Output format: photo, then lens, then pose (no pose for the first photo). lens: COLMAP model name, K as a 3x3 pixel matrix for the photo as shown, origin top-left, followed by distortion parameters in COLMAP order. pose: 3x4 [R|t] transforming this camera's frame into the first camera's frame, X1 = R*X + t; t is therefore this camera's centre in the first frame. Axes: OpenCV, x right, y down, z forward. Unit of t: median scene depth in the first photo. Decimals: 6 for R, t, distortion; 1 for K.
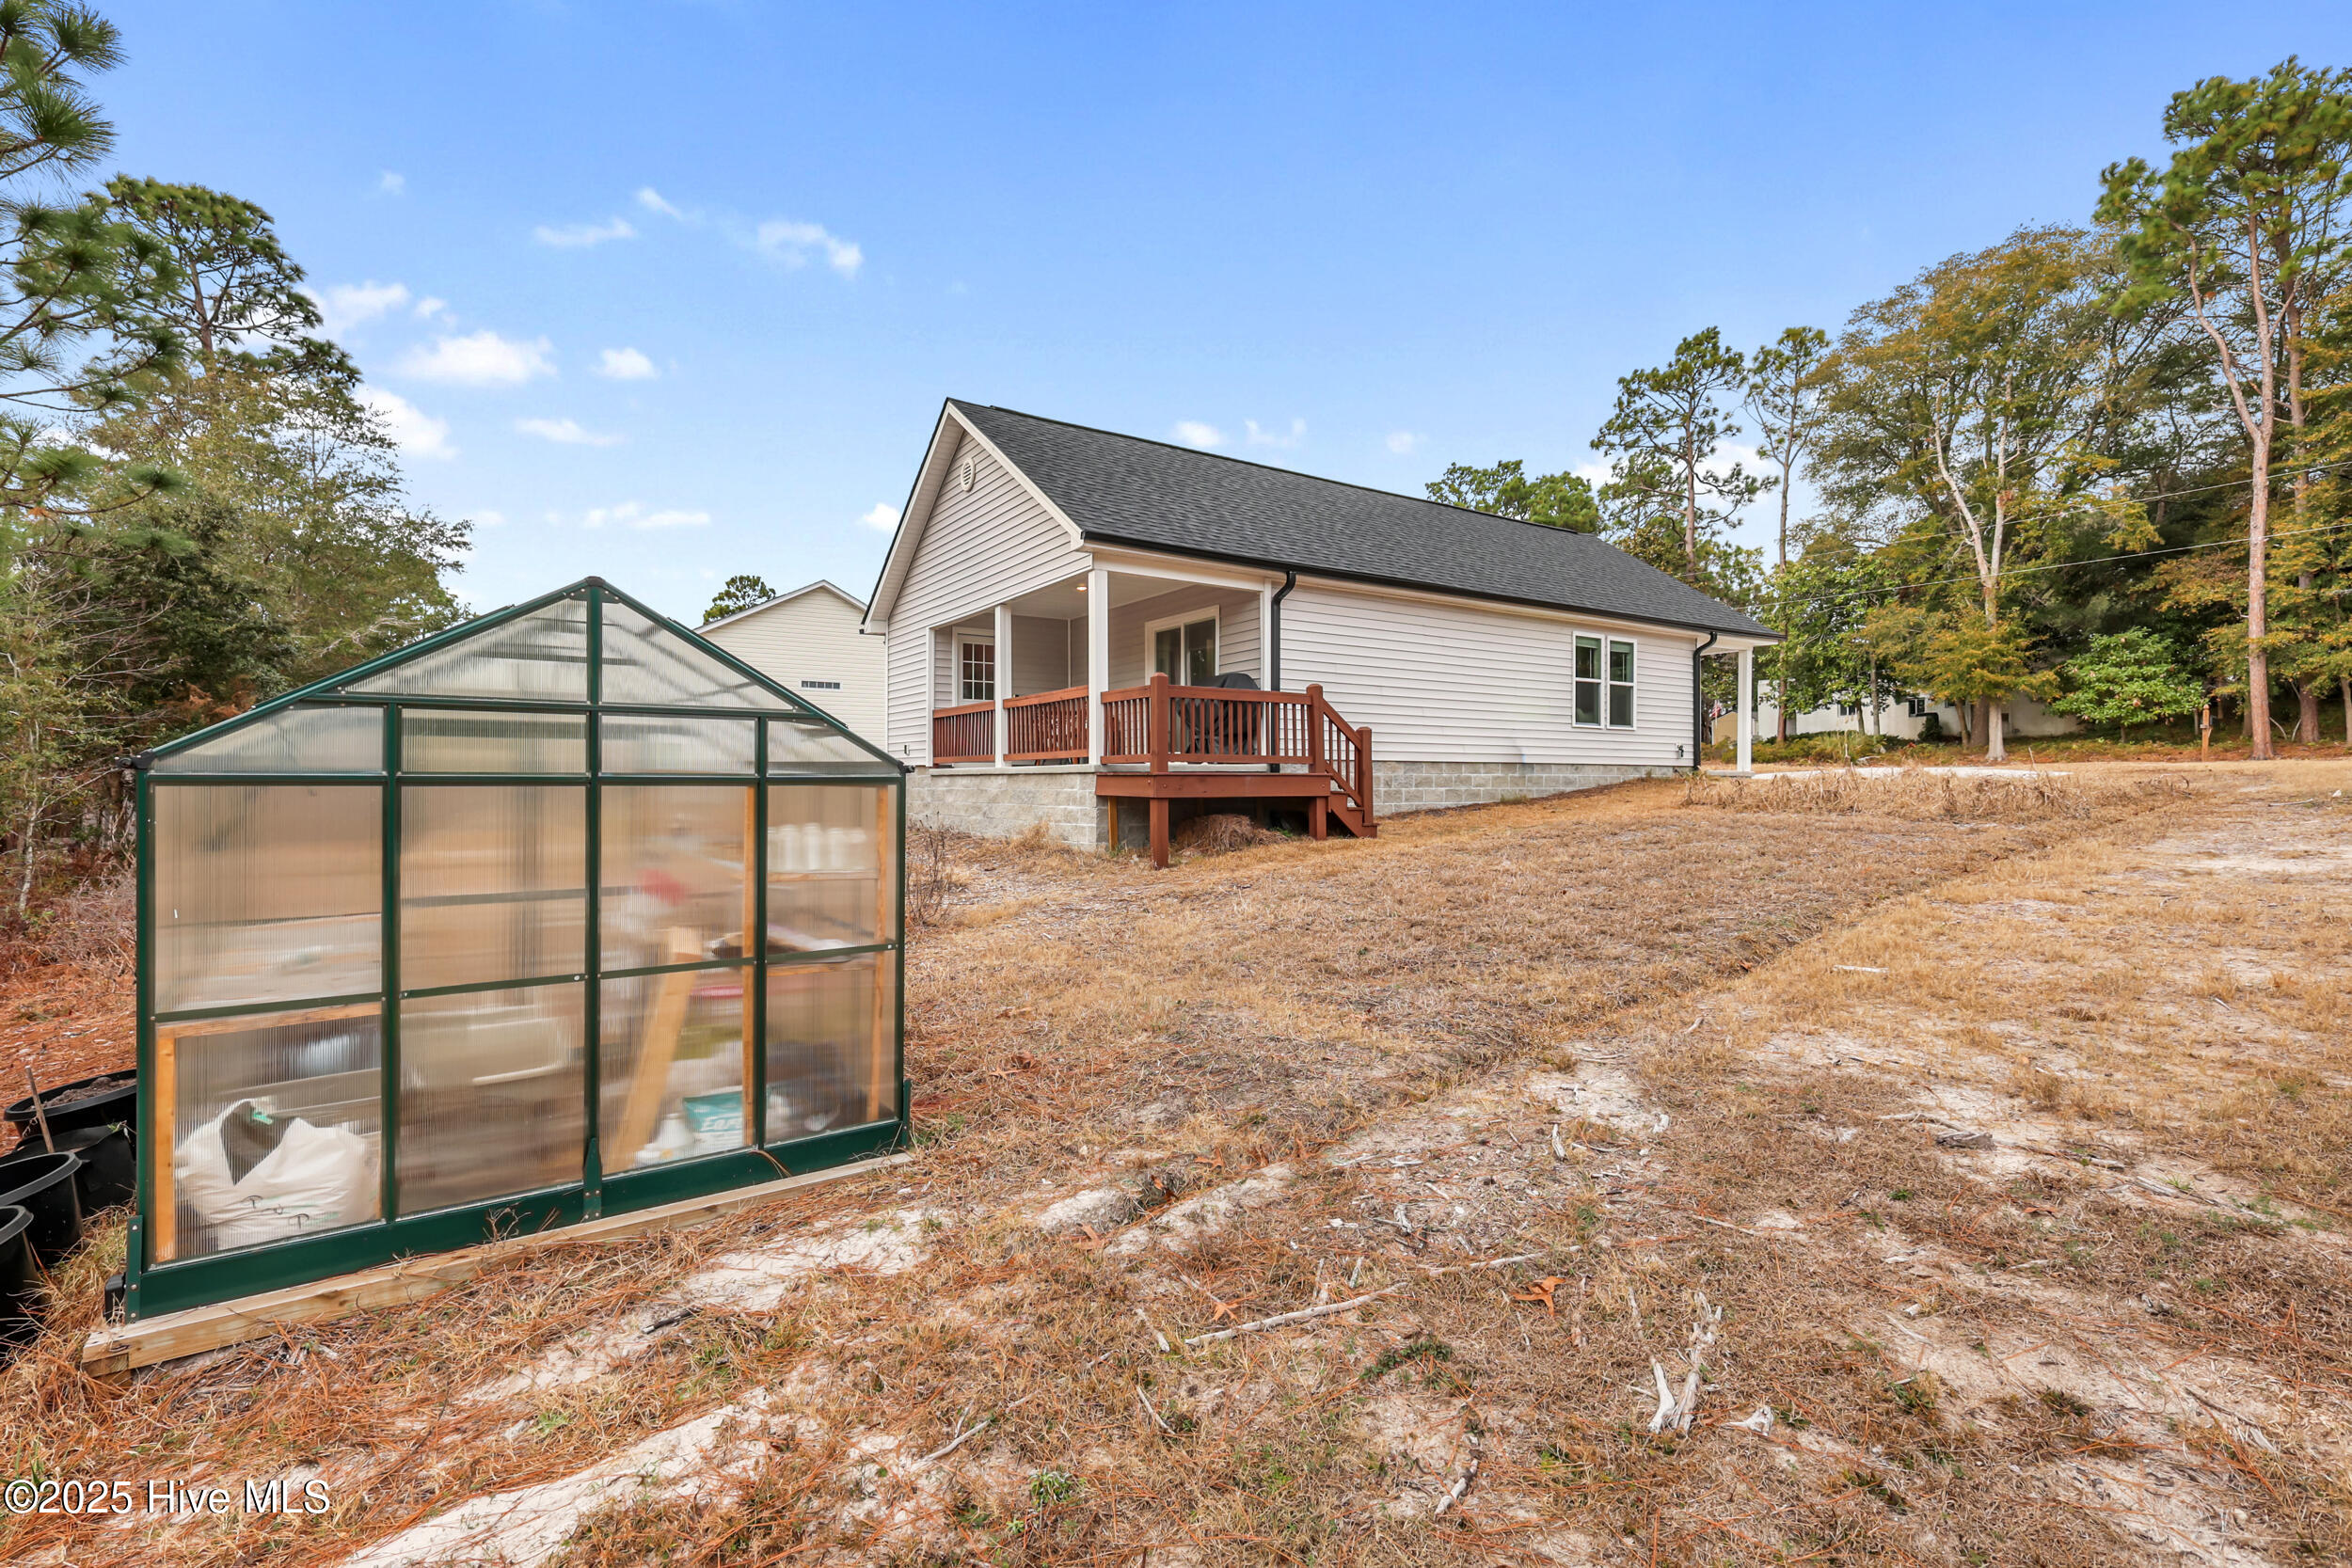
lens RADIAL K [[1025.7, 0, 1176.0], [0, 1025.7, 784.0], [0, 0, 1]] dist [0.002487, -0.000097]
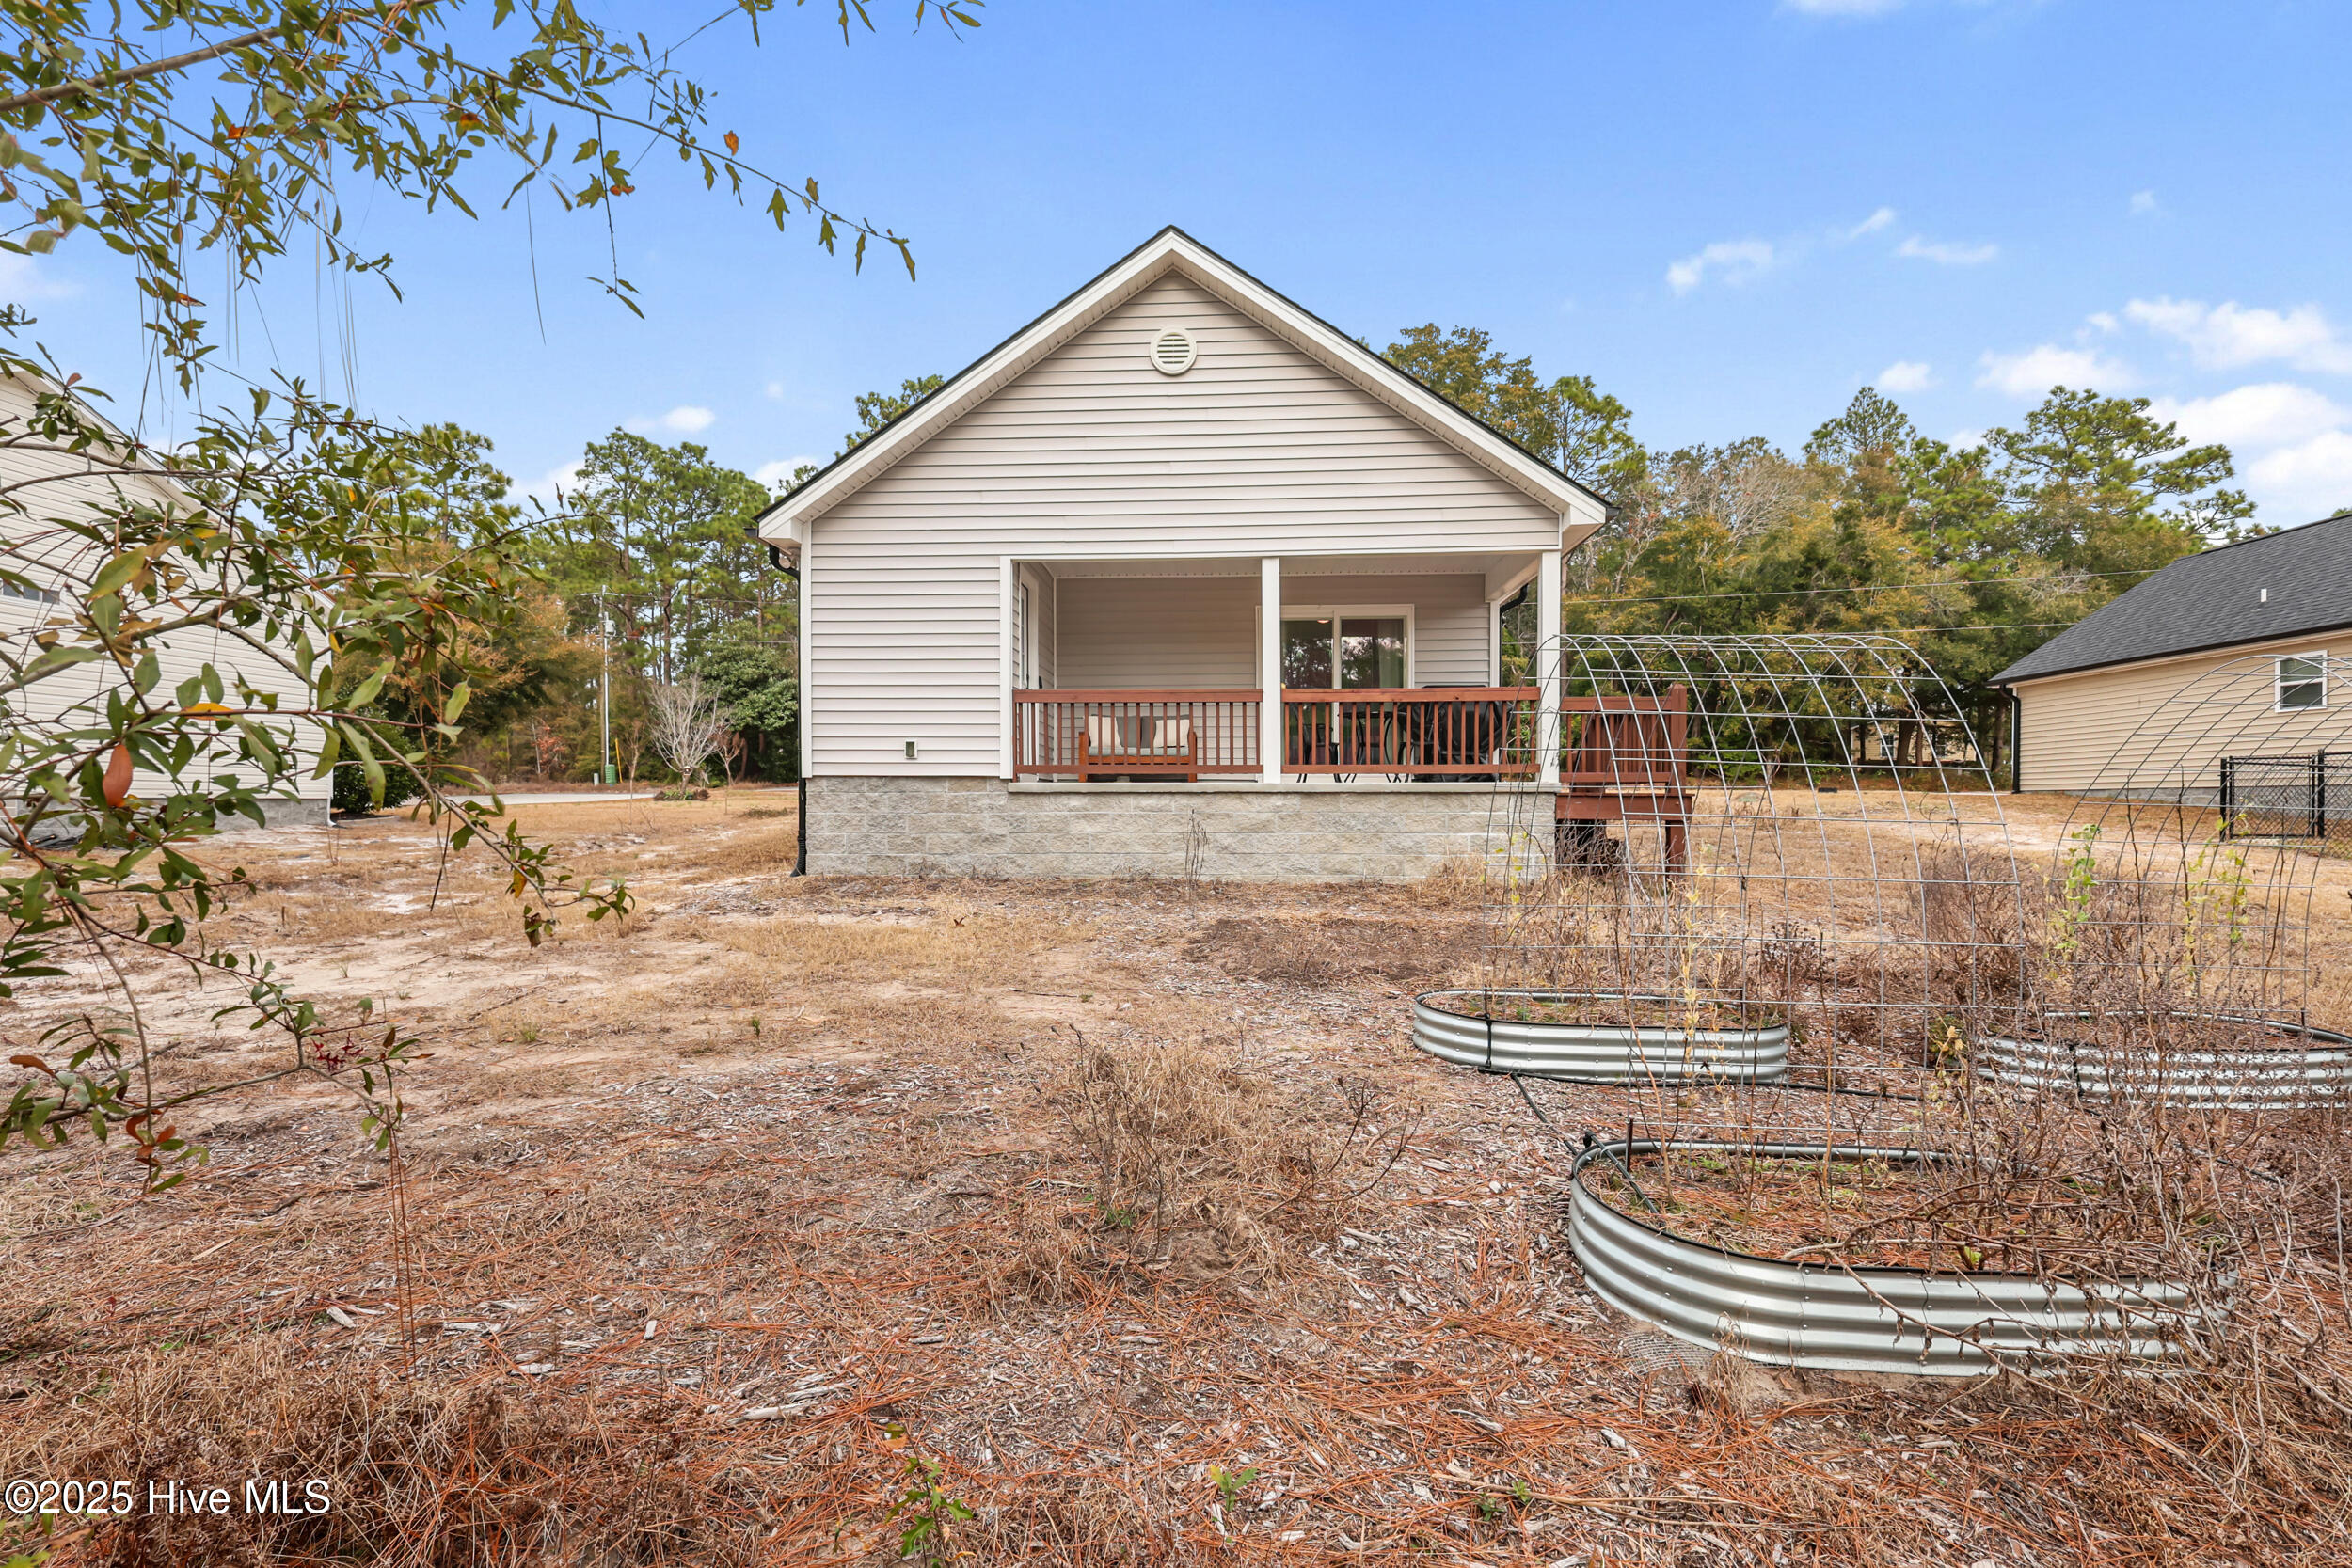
lens RADIAL K [[1026.1, 0, 1183.1], [0, 1026.1, 774.2], [0, 0, 1]] dist [0.003858, 0.000089]
pose [[0.635716, 0.016406, 0.771749, -0.759972], [-0.001488, 0.999798, -0.020028, -0.007875], [-0.771922, 0.011584, 0.635612, 0.591358]]
